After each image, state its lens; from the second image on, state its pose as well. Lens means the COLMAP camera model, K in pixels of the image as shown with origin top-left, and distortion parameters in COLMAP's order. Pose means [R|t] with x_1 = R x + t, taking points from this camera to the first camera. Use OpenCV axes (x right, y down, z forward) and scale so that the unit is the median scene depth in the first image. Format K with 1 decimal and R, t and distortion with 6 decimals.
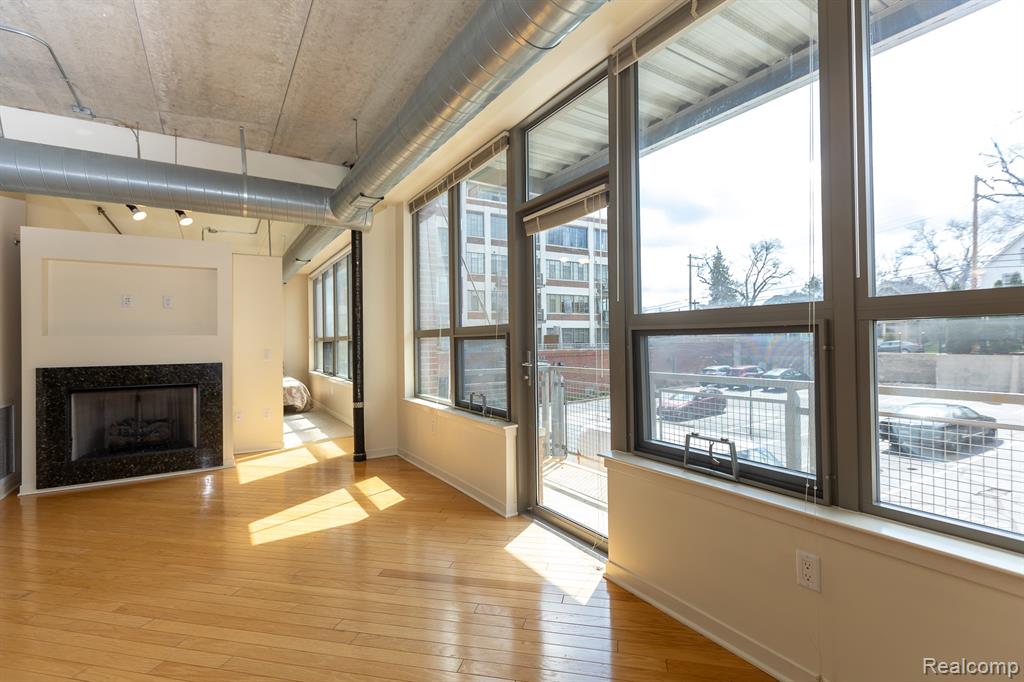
lens RADIAL K [[472.4, 0, 515.6], [0, 472.4, 339.3], [0, 0, 1]] dist [-0.000774, 0.000146]
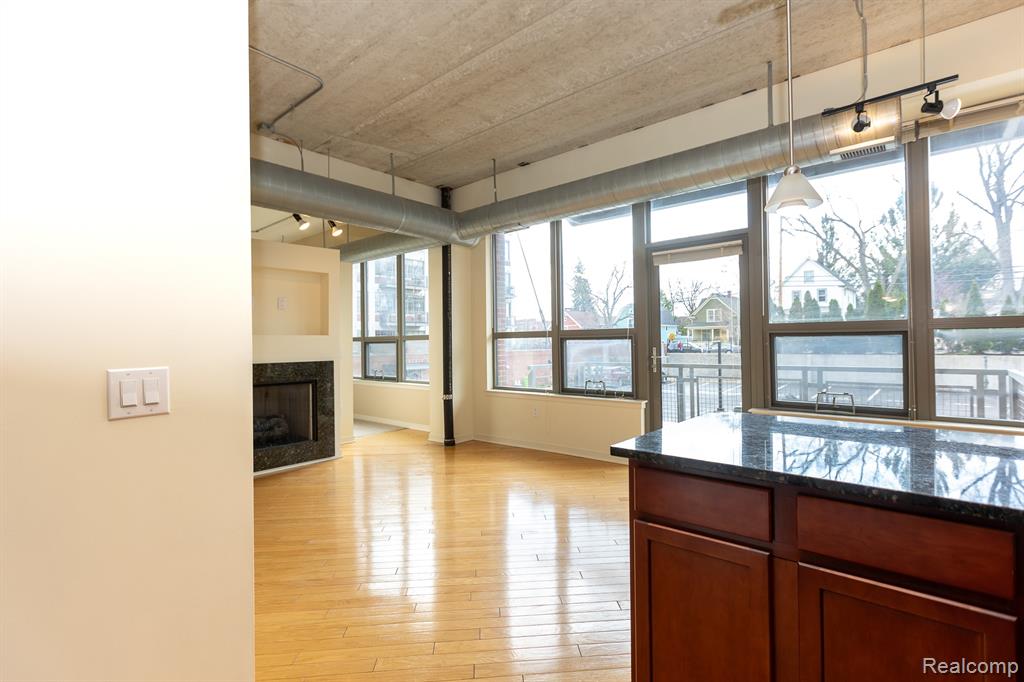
lens RADIAL K [[476.7, 0, 519.0], [0, 476.7, 337.2], [0, 0, 1]] dist [0.001303, 0.000346]
pose [[0.957474, 0.004675, 0.288482, -0.570511], [-0.001468, 0.999935, -0.011332, 0.008194], [-0.288516, 0.010426, 0.957418, -0.179168]]
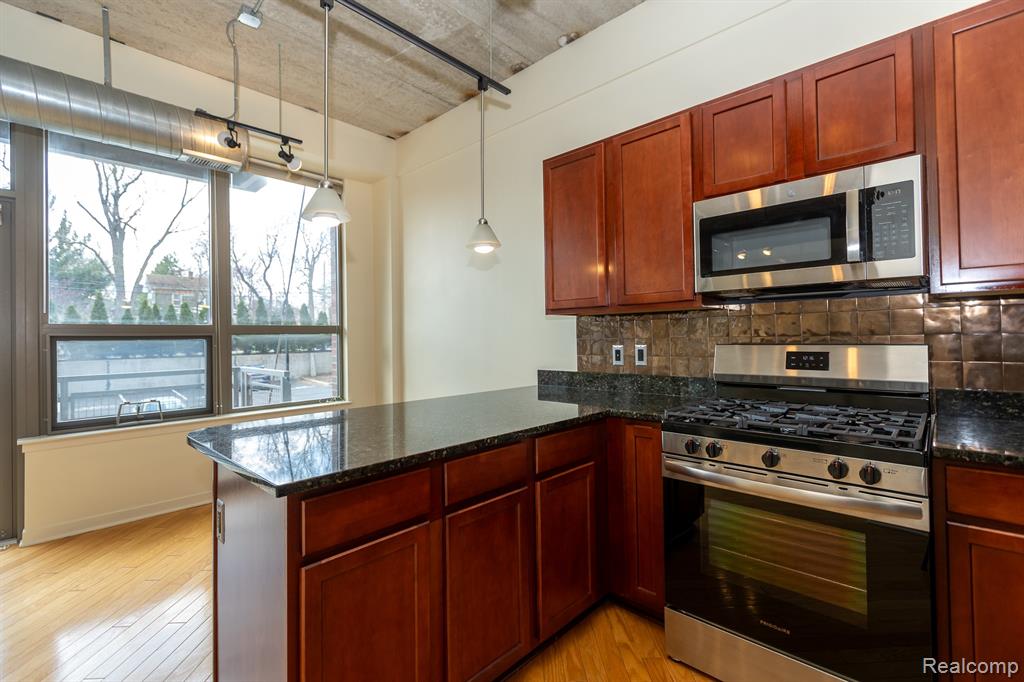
lens RADIAL K [[459.8, 0, 511.5], [0, 459.8, 331.3], [0, 0, 1]] dist [0.001007, 0.000242]
pose [[-0.240813, 0.027514, 0.970181, -0.671997], [0.015991, 0.999575, -0.024379, 0.009591], [-0.970440, 0.009644, -0.241151, 0.055094]]
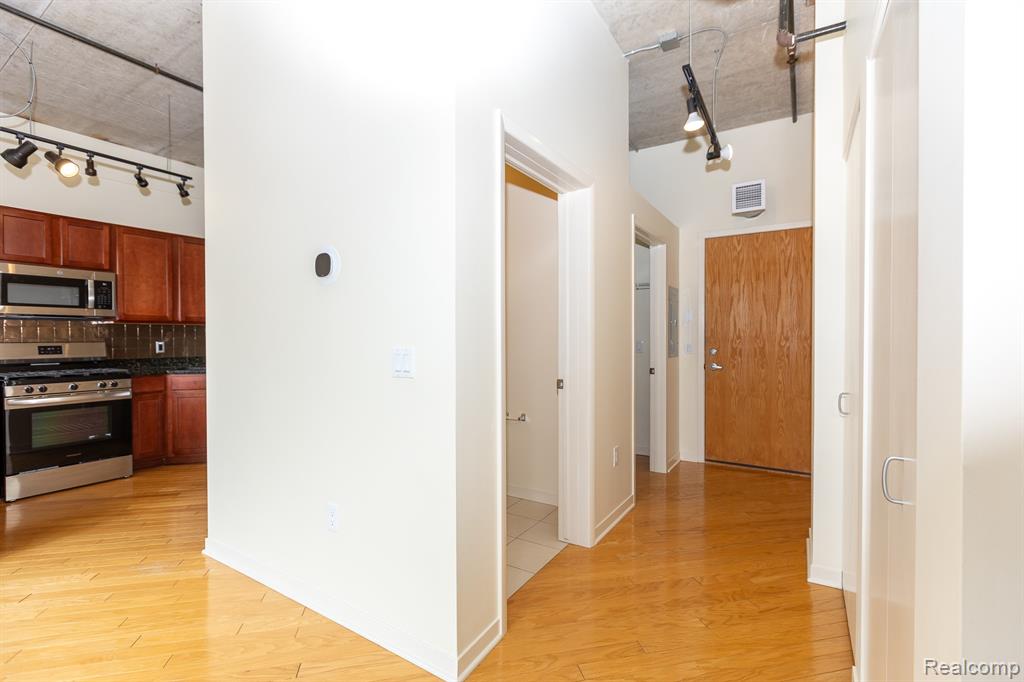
lens RADIAL K [[458.7, 0, 512.5], [0, 458.7, 344.4], [0, 0, 1]] dist [-0.000574, -0.000142]
pose [[-0.908260, 0.020931, -0.417882, -0.762599], [0.015564, 0.999747, 0.016248, 0.019454], [0.418116, 0.008254, -0.908356, 0.872192]]
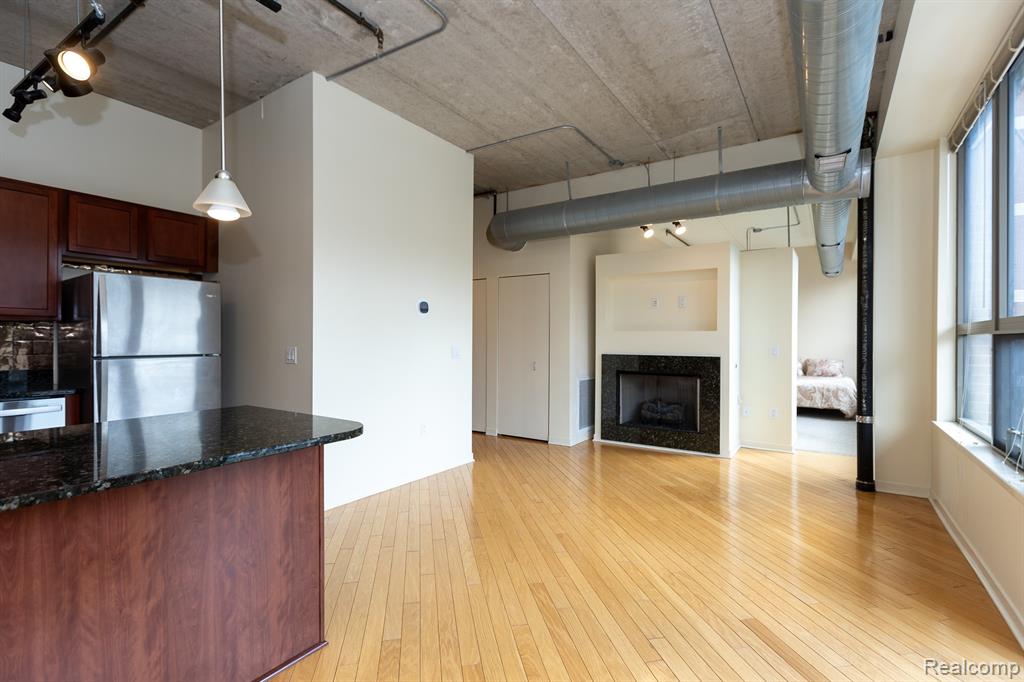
lens RADIAL K [[476.7, 0, 519.0], [0, 476.7, 337.2], [0, 0, 1]] dist [0.001303, 0.000346]
pose [[0.409914, 0.012721, -0.912036, 0.175988], [-0.006538, 0.999918, 0.011008, -0.003384], [0.912101, 0.001450, 0.409963, 0.165952]]
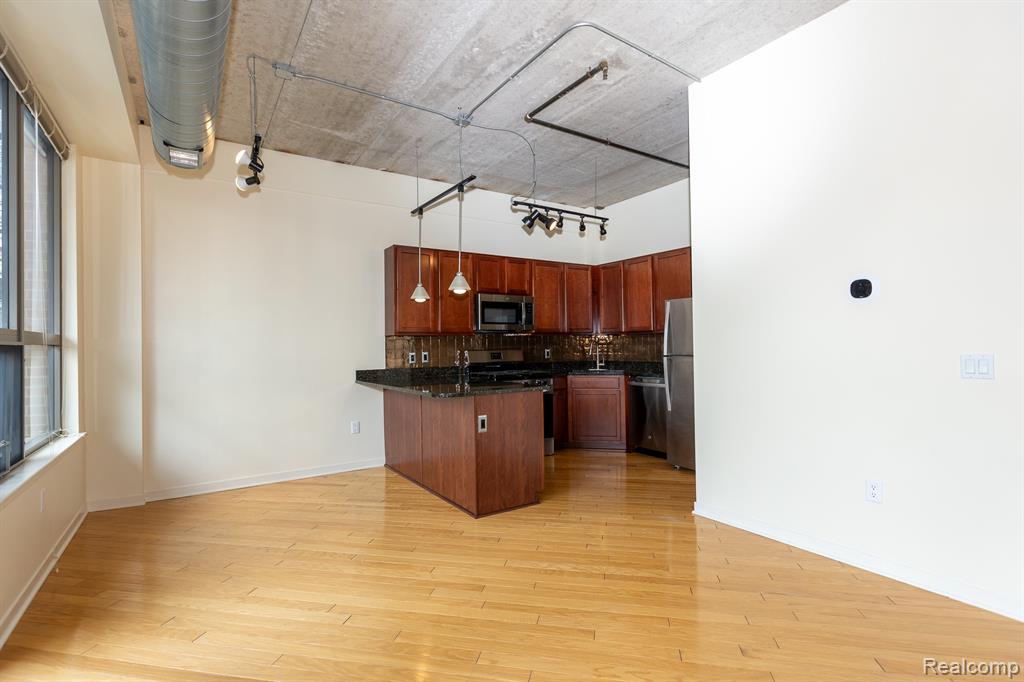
lens RADIAL K [[489.4, 0, 523.1], [0, 489.4, 338.2], [0, 0, 1]] dist [0.000268, 0.000162]
pose [[-0.999226, 0.027033, -0.028579, -0.351338], [0.027483, 0.999503, -0.015448, 0.006298], [0.028147, -0.016221, -0.999472, 0.979295]]
